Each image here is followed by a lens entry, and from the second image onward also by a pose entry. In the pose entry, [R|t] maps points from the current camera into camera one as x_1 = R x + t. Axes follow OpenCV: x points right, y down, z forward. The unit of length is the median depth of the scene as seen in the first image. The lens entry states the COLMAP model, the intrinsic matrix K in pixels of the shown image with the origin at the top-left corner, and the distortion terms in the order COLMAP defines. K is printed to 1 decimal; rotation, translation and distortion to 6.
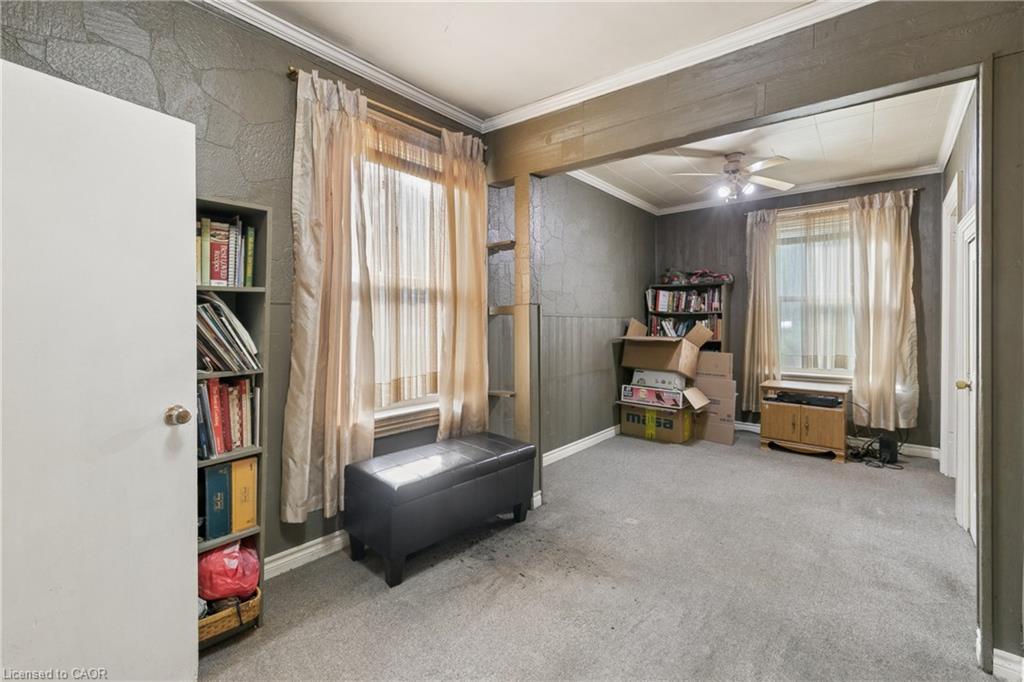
lens RADIAL K [[460.3, 0, 521.5], [0, 460.3, 320.0], [0, 0, 1]] dist [-0.002005, -0.000222]
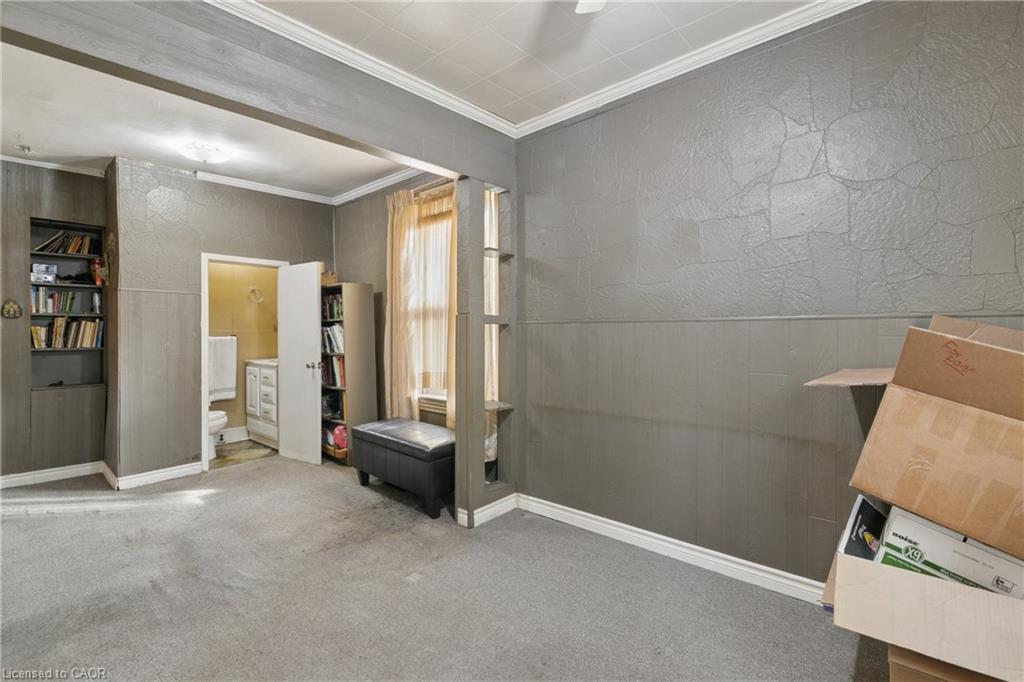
lens RADIAL K [[450.4, 0, 514.8], [0, 450.4, 352.2], [0, 0, 1]] dist [0.001814, -0.000126]
pose [[-0.047854, 0.021041, -0.998633, 1.114451], [-0.007810, 0.999740, 0.021439, 0.033201], [0.998824, 0.008826, -0.047677, 1.344750]]
